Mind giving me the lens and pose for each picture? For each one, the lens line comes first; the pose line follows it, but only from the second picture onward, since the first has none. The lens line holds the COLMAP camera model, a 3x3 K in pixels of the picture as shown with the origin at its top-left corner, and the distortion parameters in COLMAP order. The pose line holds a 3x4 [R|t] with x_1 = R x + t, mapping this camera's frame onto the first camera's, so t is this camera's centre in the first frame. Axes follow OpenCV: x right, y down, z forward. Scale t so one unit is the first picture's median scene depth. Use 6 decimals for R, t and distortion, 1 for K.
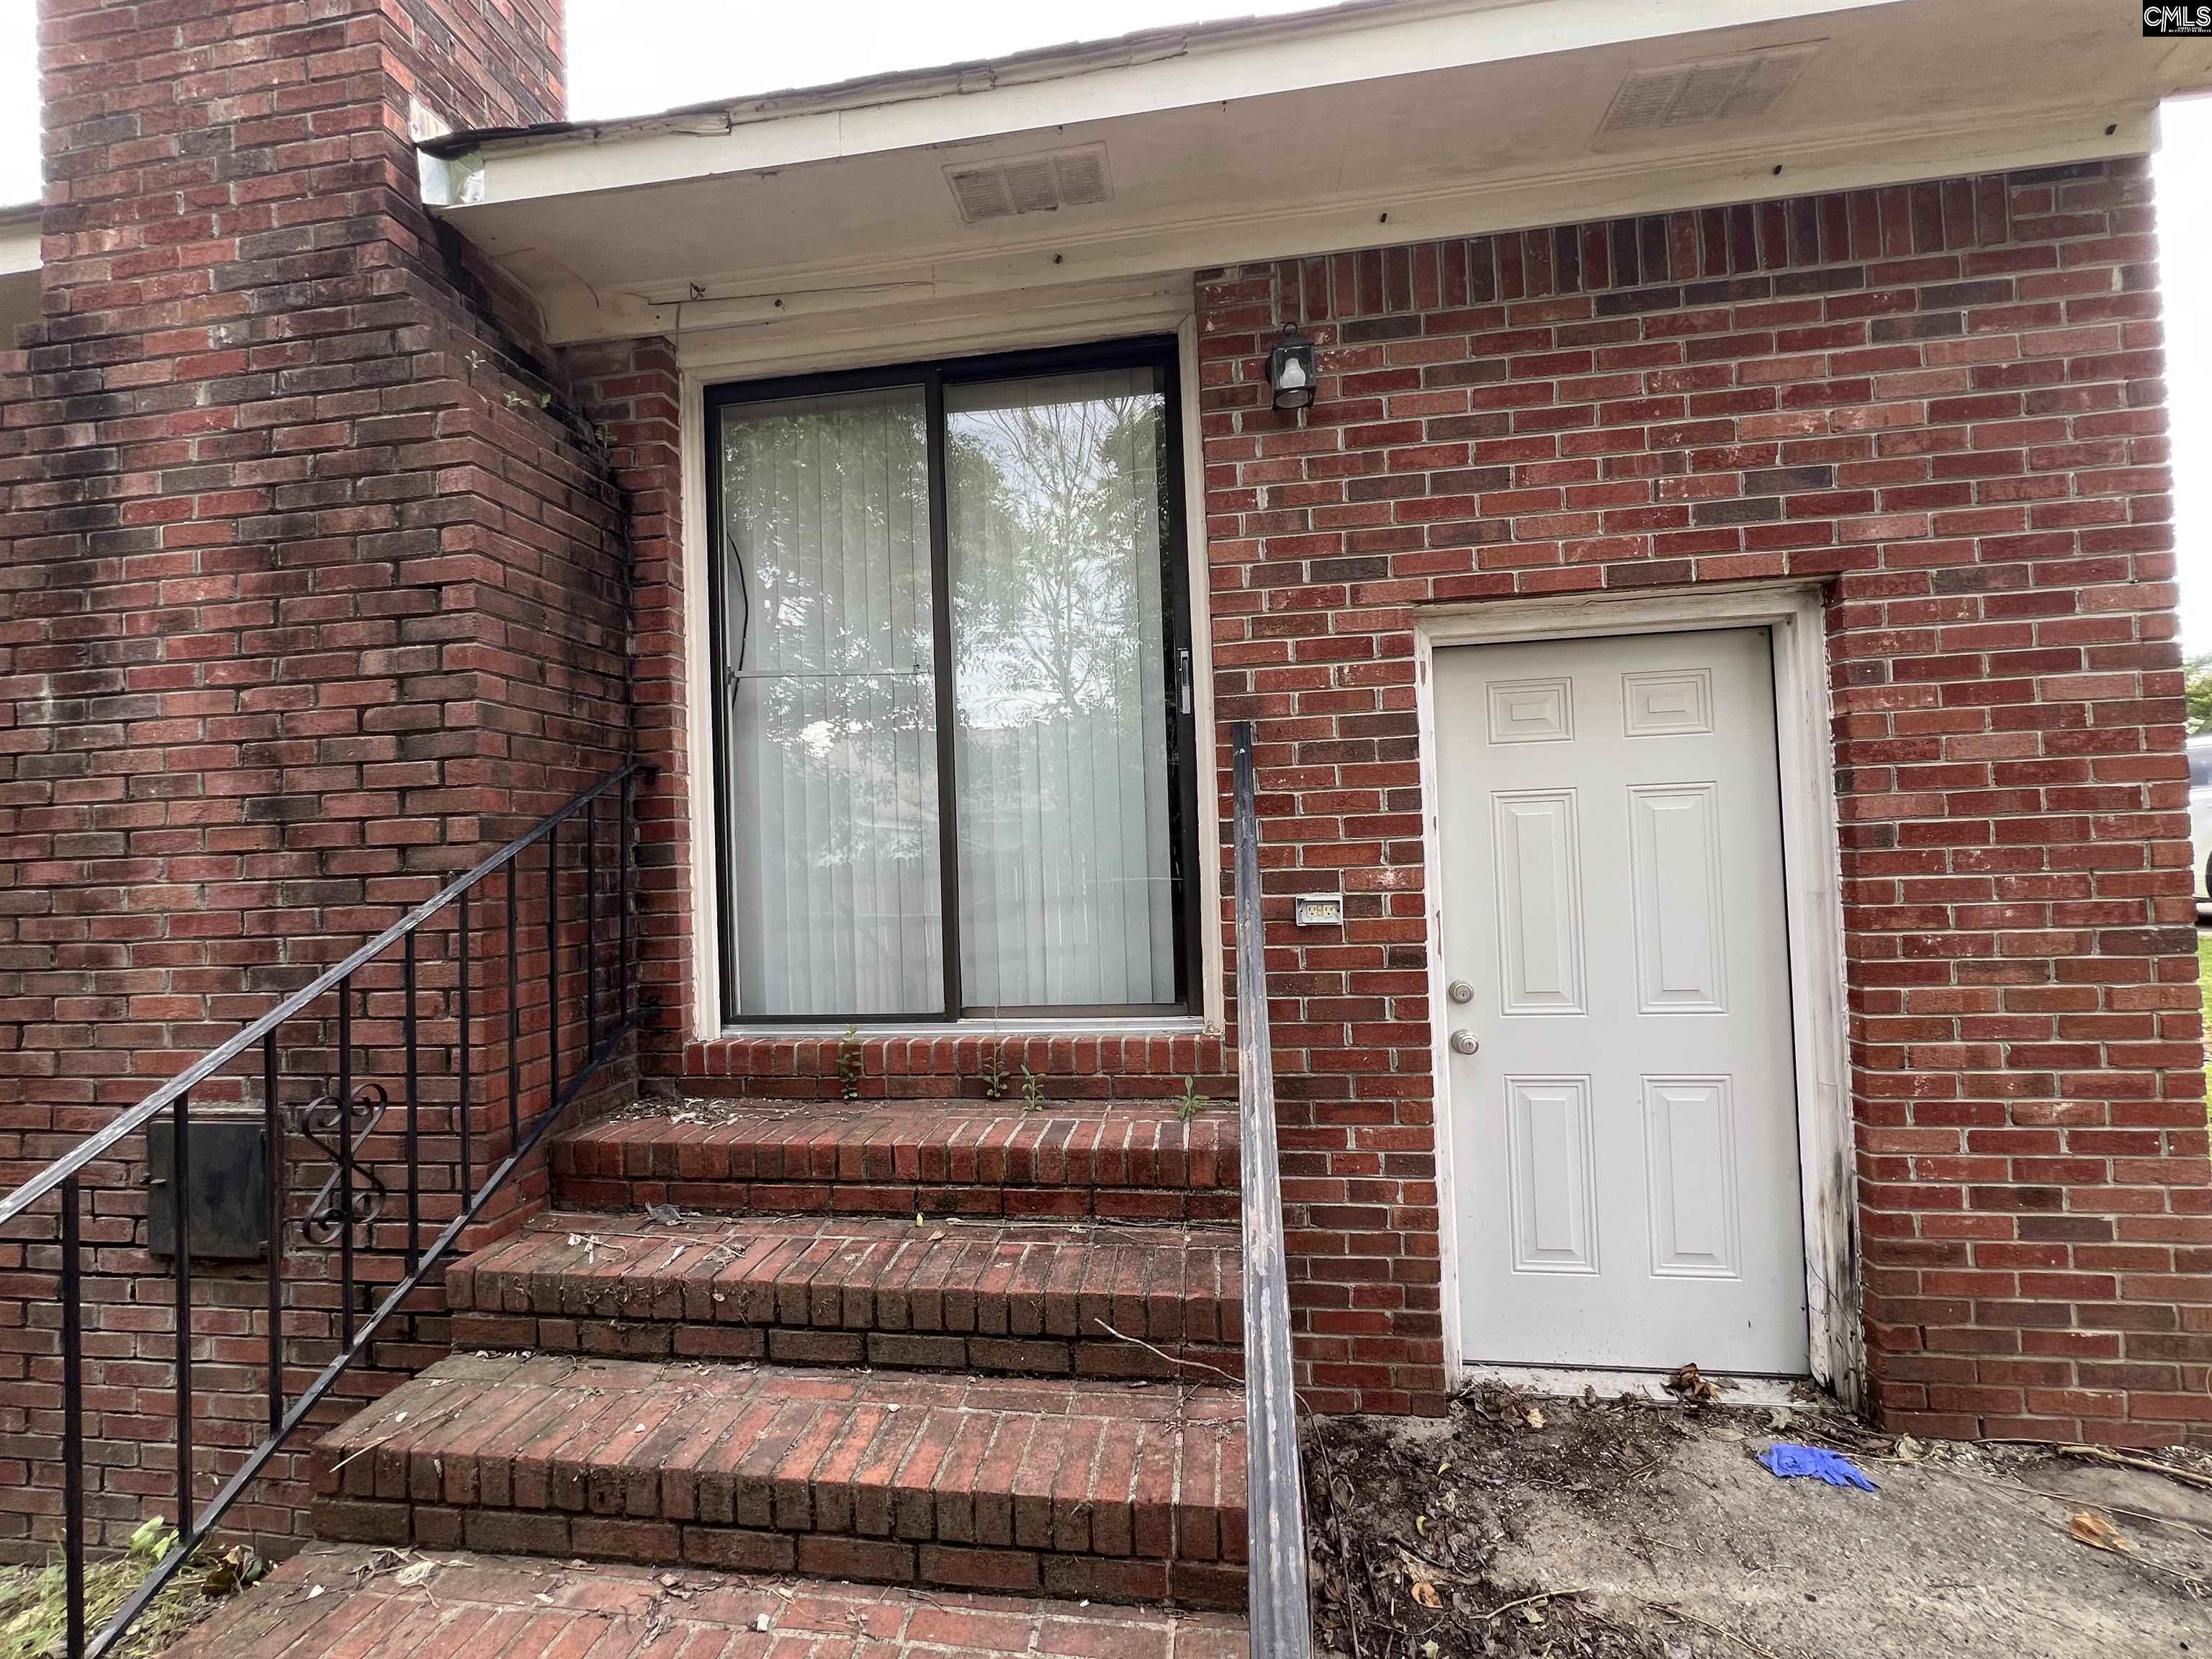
lens RADIAL K [[881.2, 0, 1104.1], [0, 881.2, 821.7], [0, 0, 1]] dist [0.003475, 0.000034]
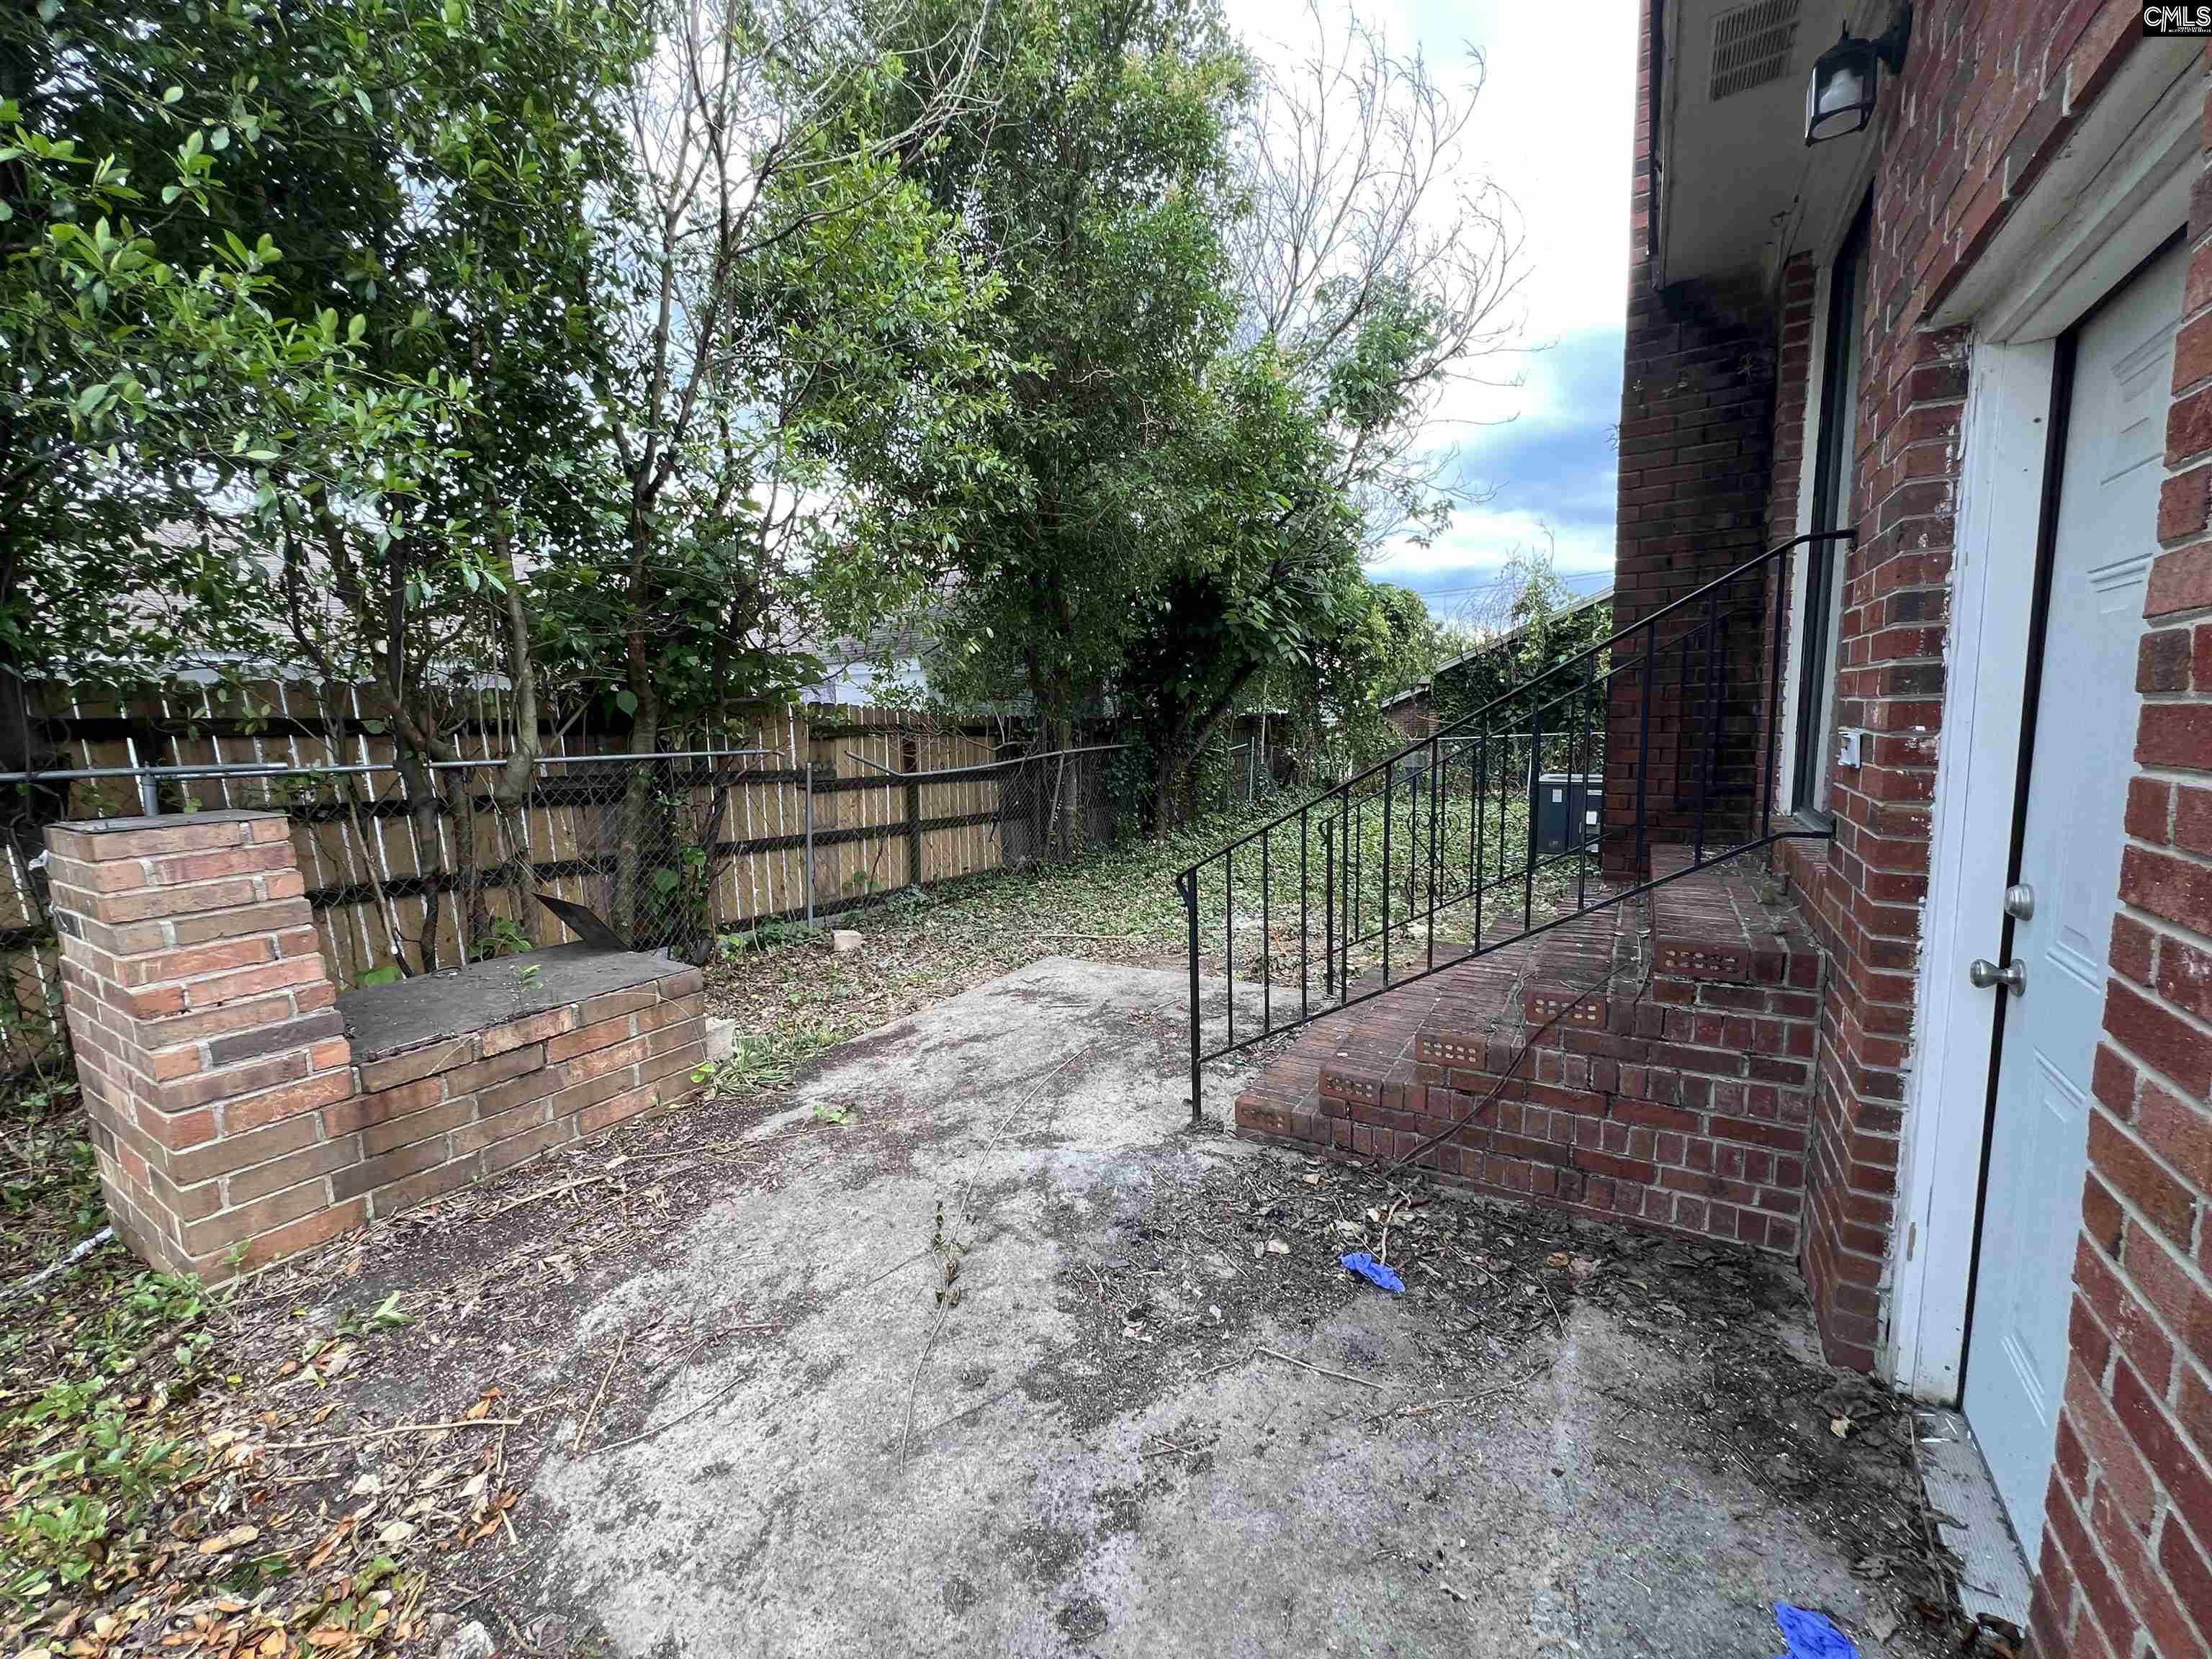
lens RADIAL K [[881.2, 0, 1105.8], [0, 881.2, 832.6], [0, 0, 1]] dist [0.003475, 0.000034]
pose [[-0.401650, 0.162680, -0.901228, 1.436609], [0.067311, 0.986678, 0.148105, 0.011765], [0.913316, -0.001176, -0.407249, 0.775646]]
